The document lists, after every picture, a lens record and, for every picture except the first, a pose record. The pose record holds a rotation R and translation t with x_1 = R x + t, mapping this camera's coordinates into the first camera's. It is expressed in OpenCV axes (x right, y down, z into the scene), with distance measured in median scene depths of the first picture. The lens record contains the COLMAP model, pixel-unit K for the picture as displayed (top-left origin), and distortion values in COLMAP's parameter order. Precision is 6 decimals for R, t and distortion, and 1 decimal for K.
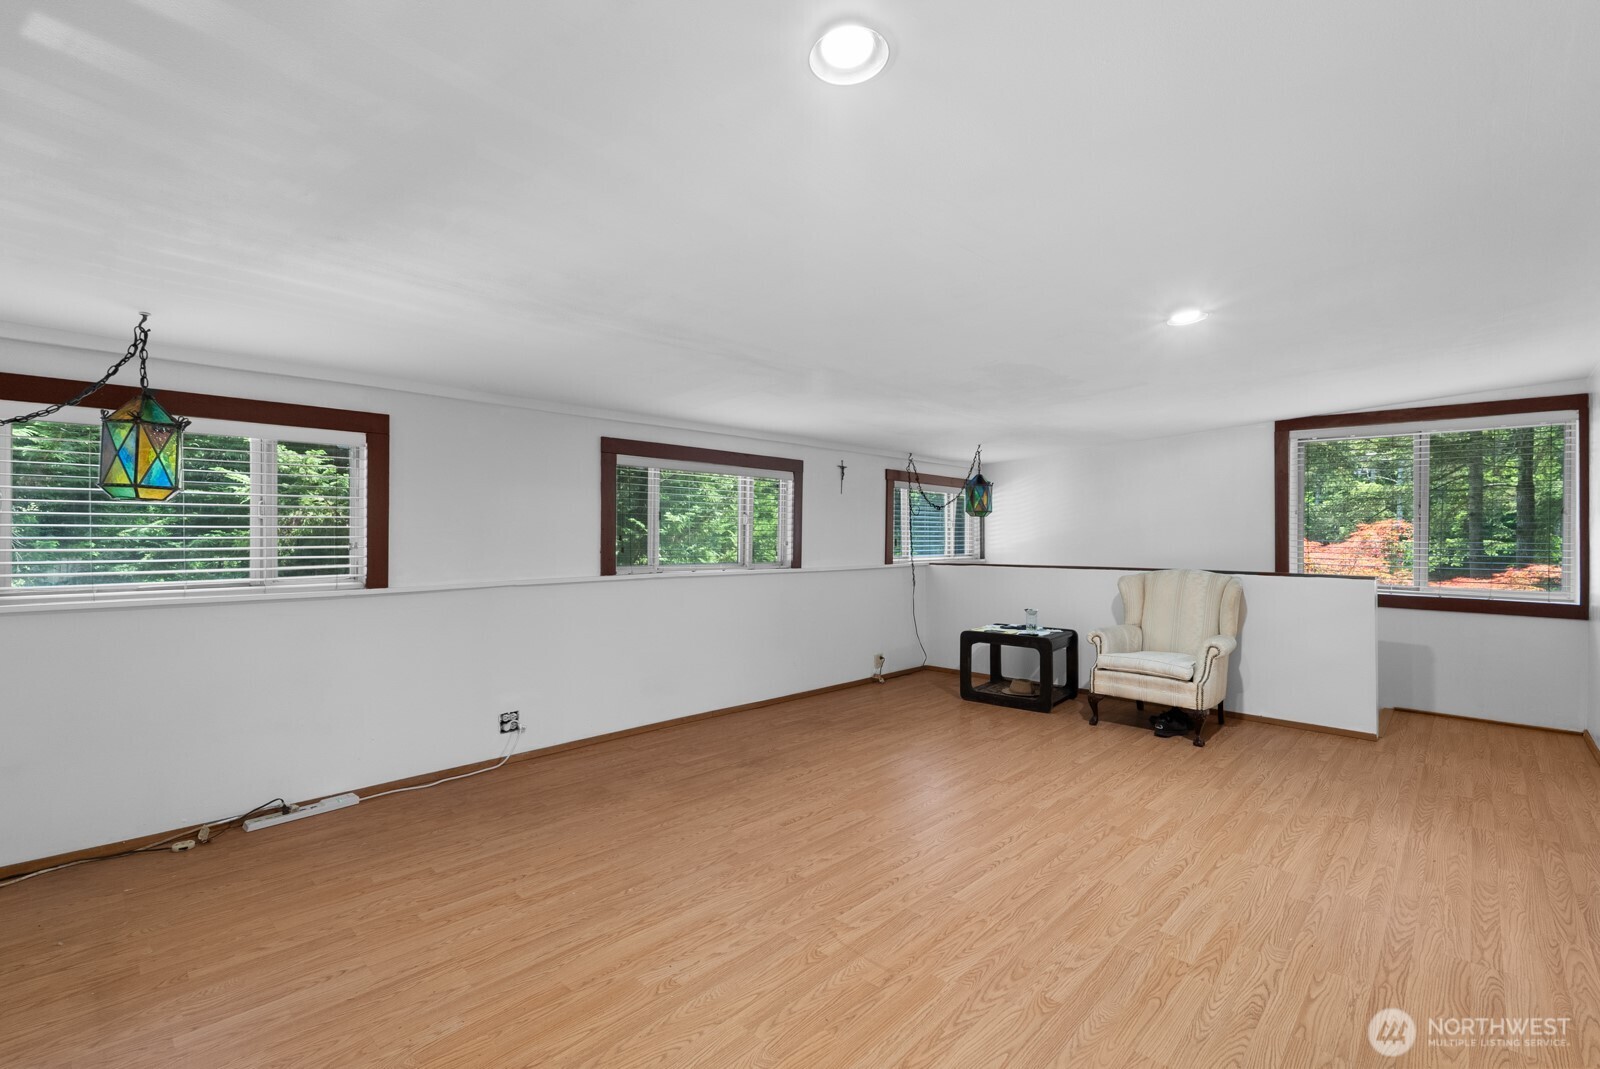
lens RADIAL K [[708.9, 0, 807.5], [0, 708.9, 528.3], [0, 0, 1]] dist [-0.002643, -0.000200]
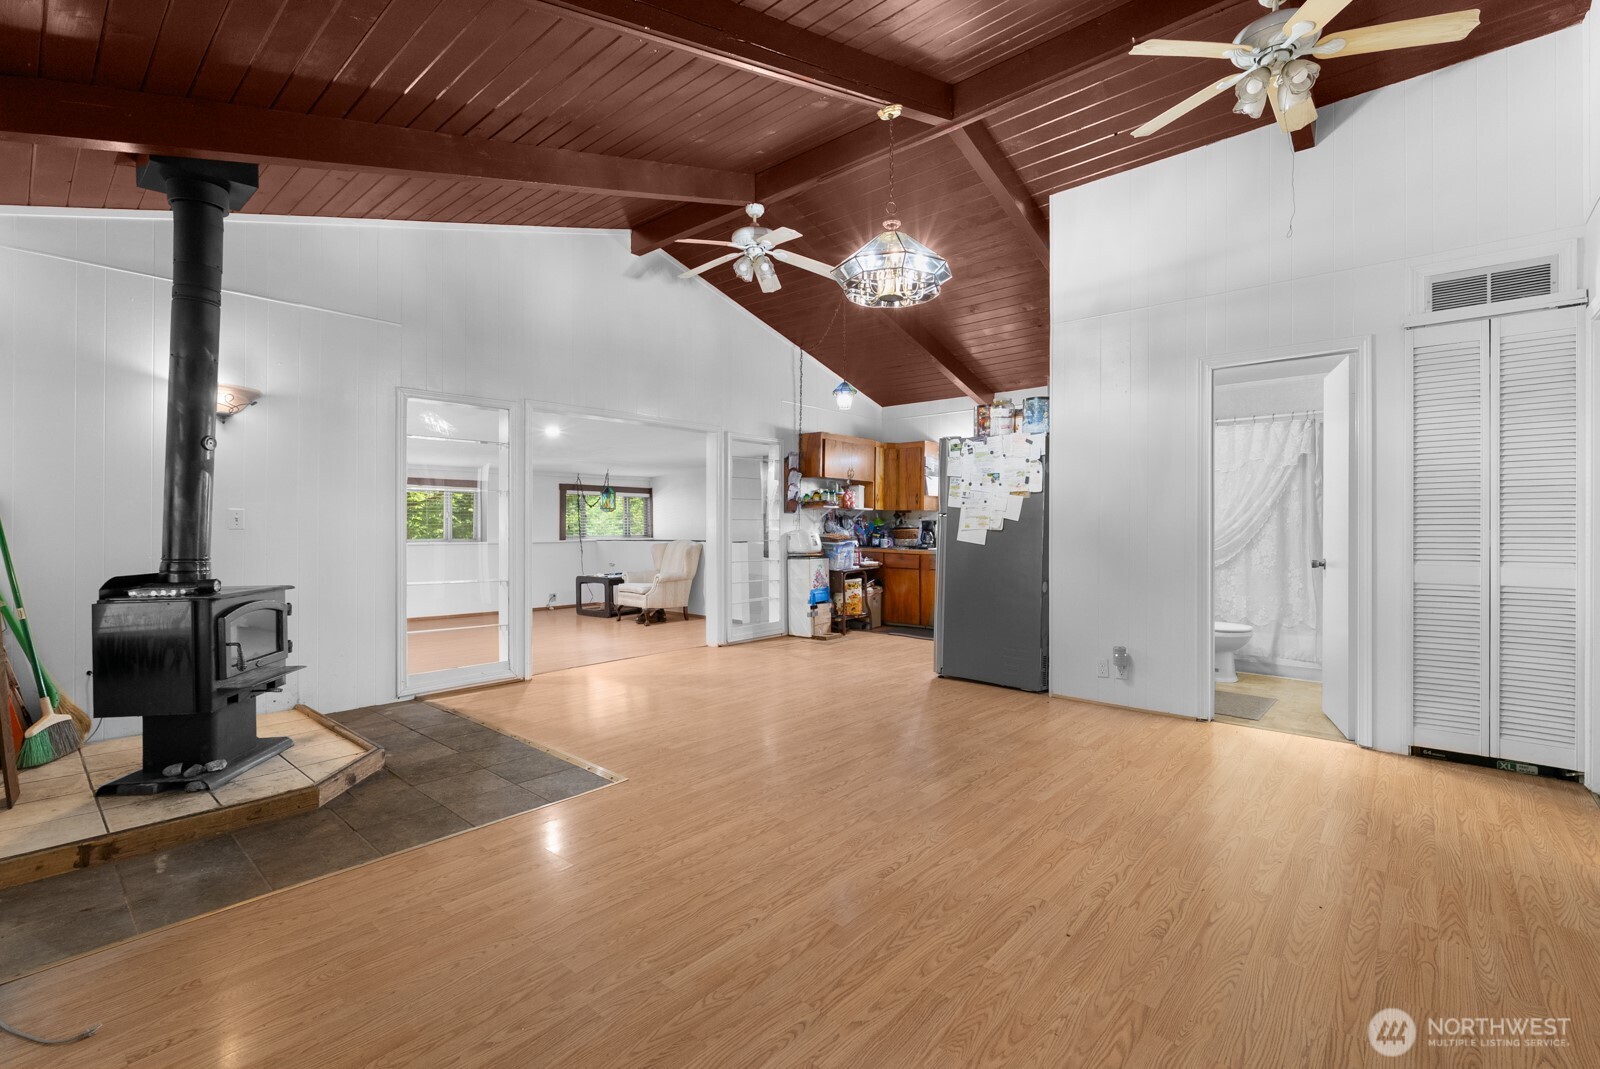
lens RADIAL K [[708.9, 0, 807.5], [0, 708.9, 528.3], [0, 0, 1]] dist [-0.002643, -0.000200]
pose [[0.999090, -0.006952, 0.042080, 1.243091], [0.006391, 0.999889, 0.013462, 0.007408], [-0.042169, -0.013181, 0.999024, -1.385058]]
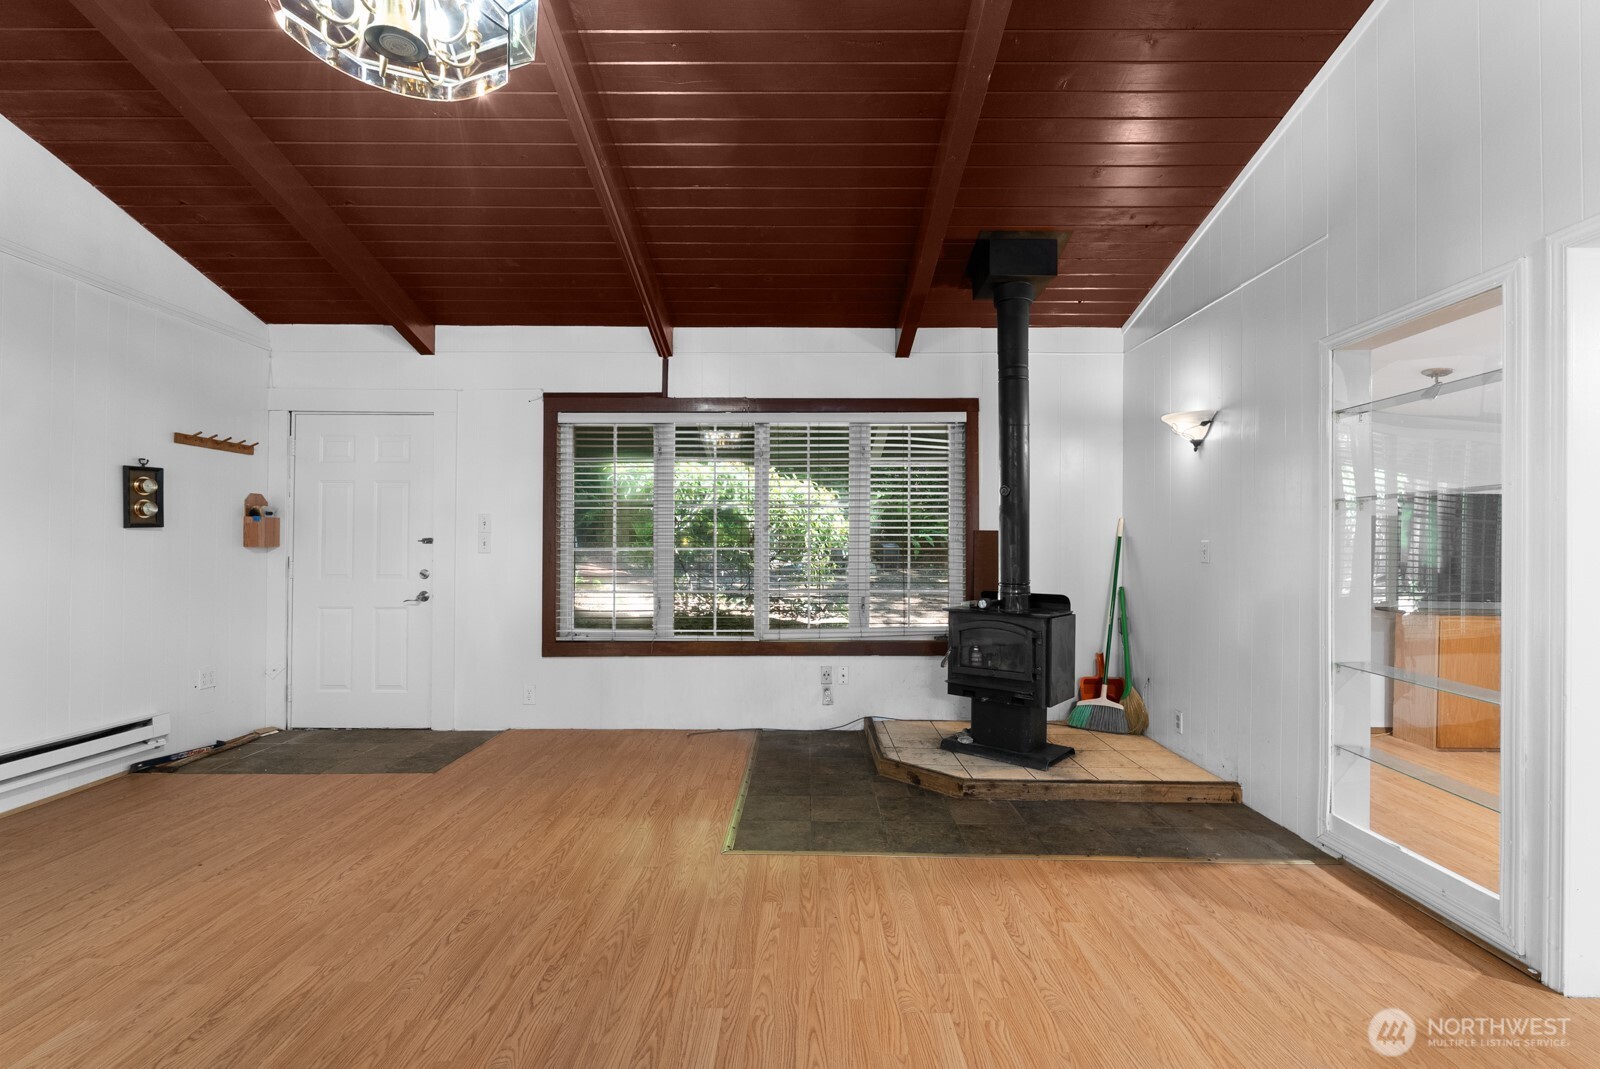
lens RADIAL K [[706.1, 0, 806.7], [0, 706.1, 539.1], [0, 0, 1]] dist [-0.005141, 0.000218]
pose [[-0.723833, -0.018671, -0.689723, 1.564298], [-0.005835, 0.999764, -0.020940, 0.006698], [0.689951, -0.011133, -0.723770, 0.354819]]
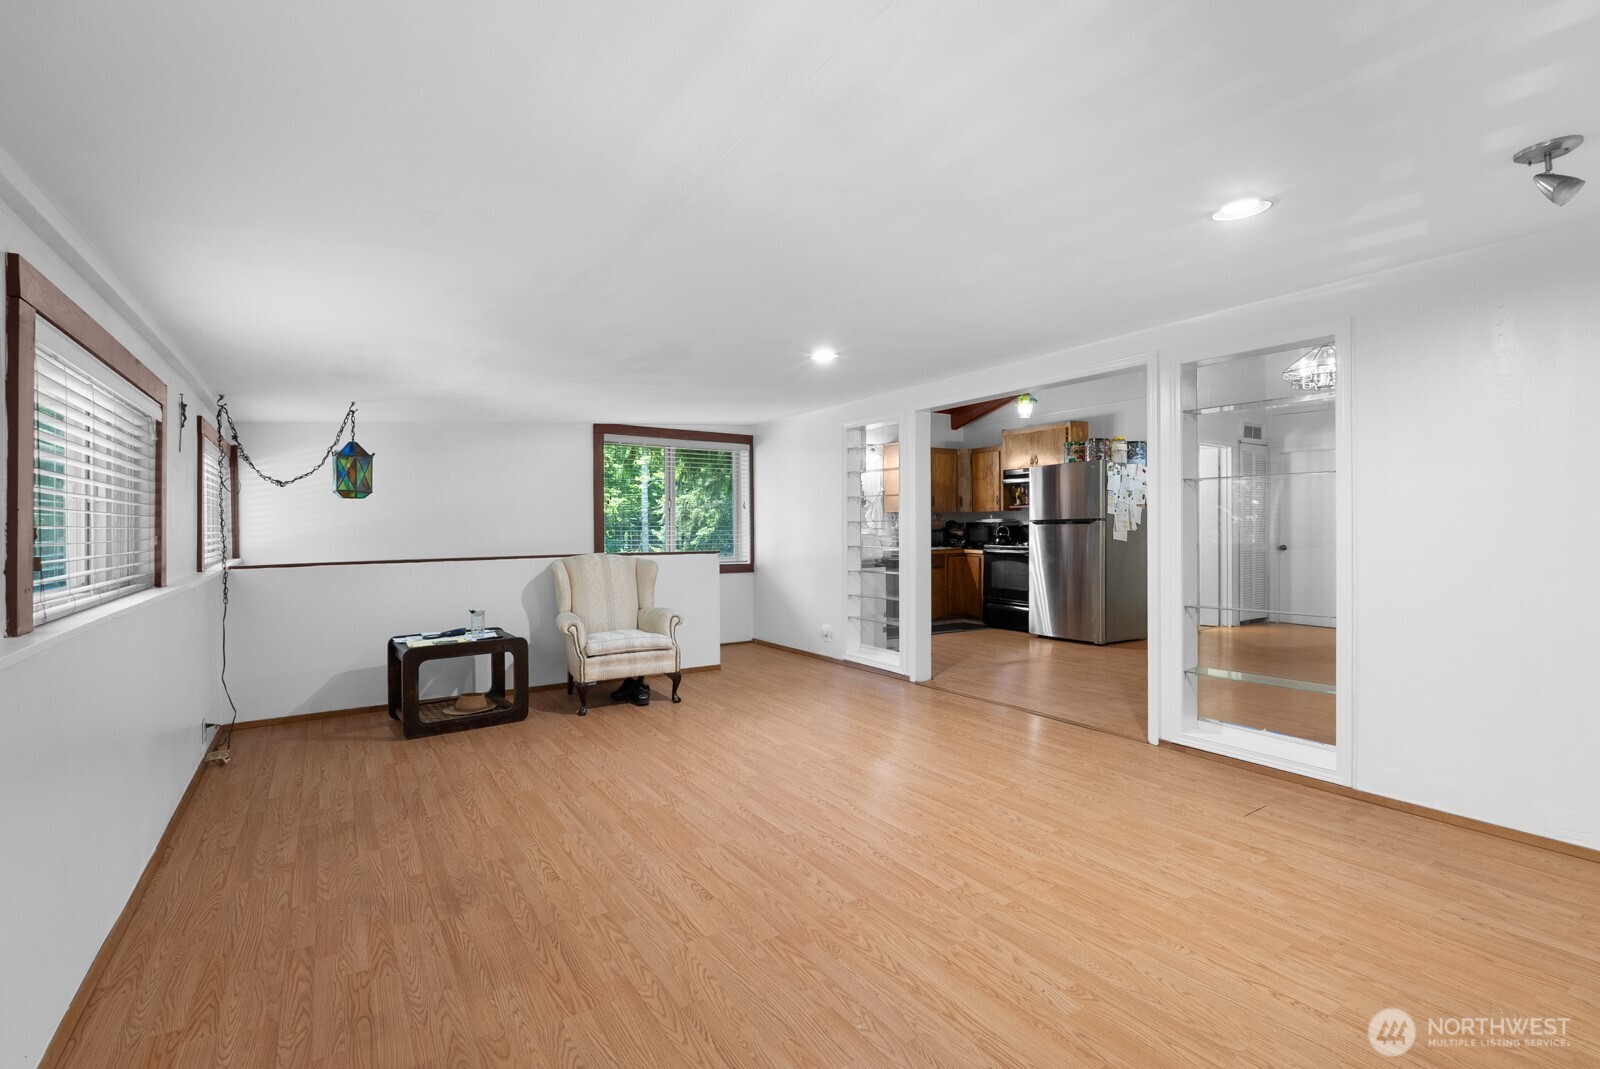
lens RADIAL K [[722.8, 0, 809.2], [0, 722.8, 520.6], [0, 0, 1]] dist [-0.005121, 0.000227]
pose [[0.222939, -0.000250, 0.974832, -0.752767], [-0.005547, 0.999983, 0.001525, 0.005340], [-0.974817, -0.005748, 0.222934, 0.700162]]
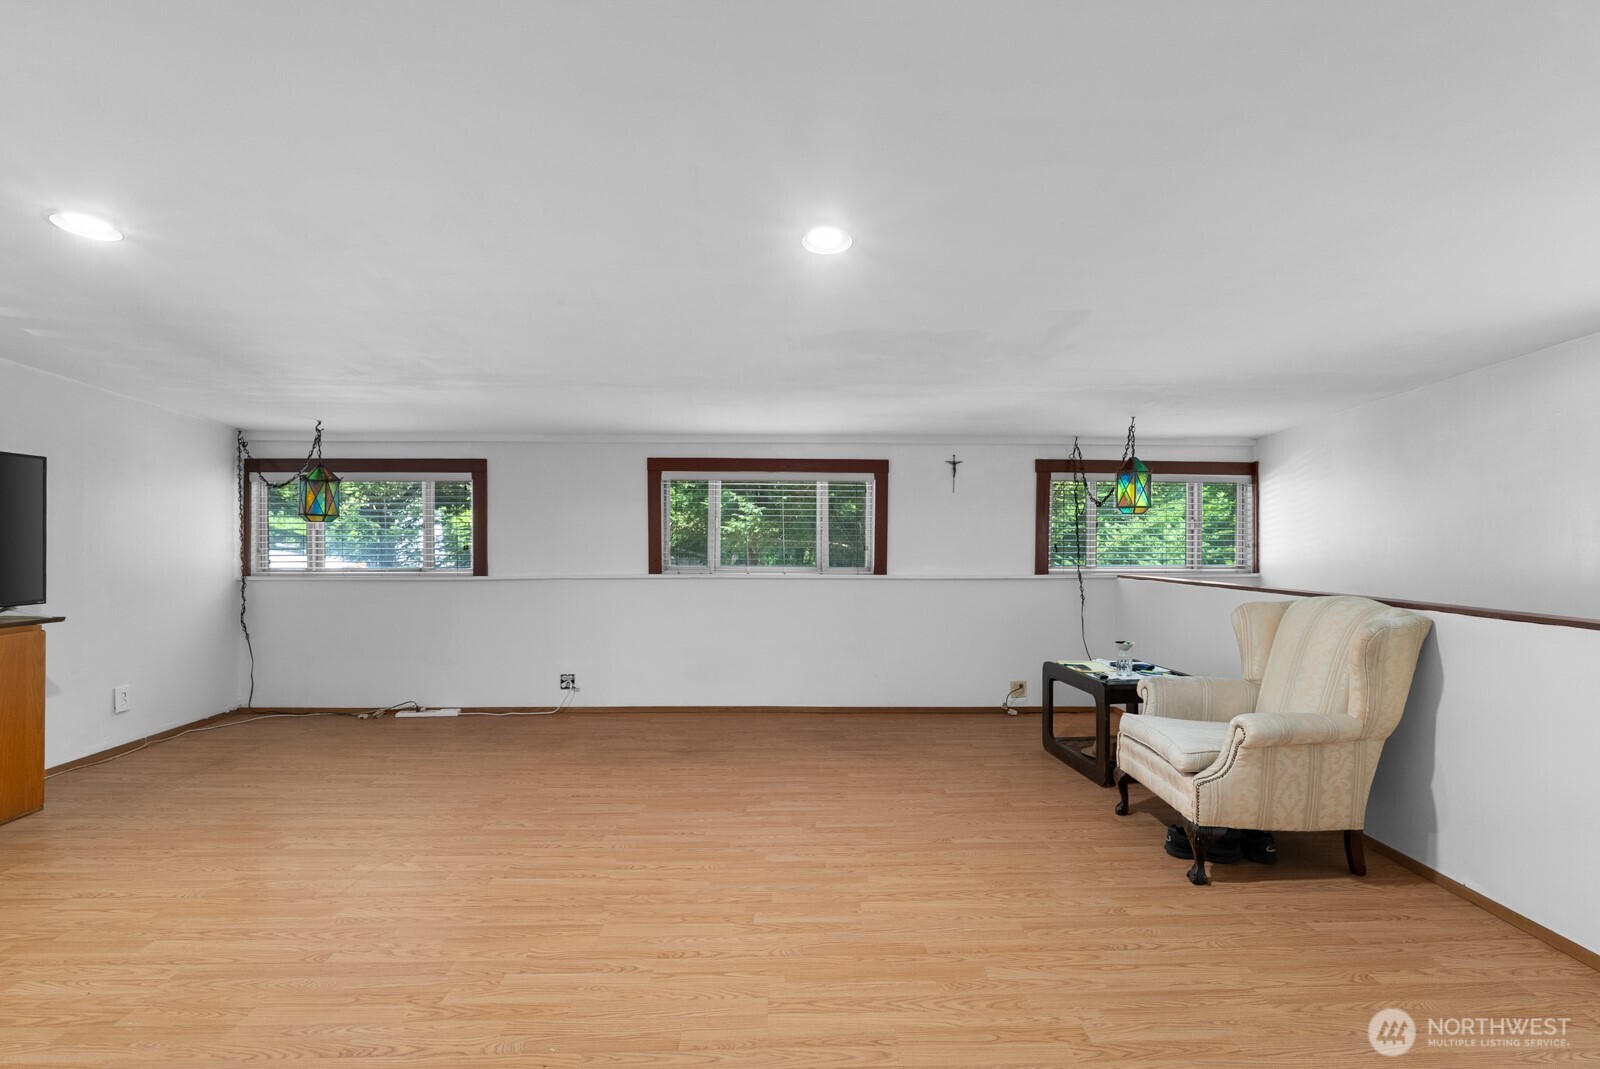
lens RADIAL K [[709.7, 0, 805.3], [0, 709.7, 547.3], [0, 0, 1]] dist [-0.003279, 0.000224]
pose [[0.714573, 0.004305, -0.699548, 0.989750], [0.009527, 0.999828, 0.015884, 0.006430], [0.699496, -0.018014, 0.714409, 0.442923]]
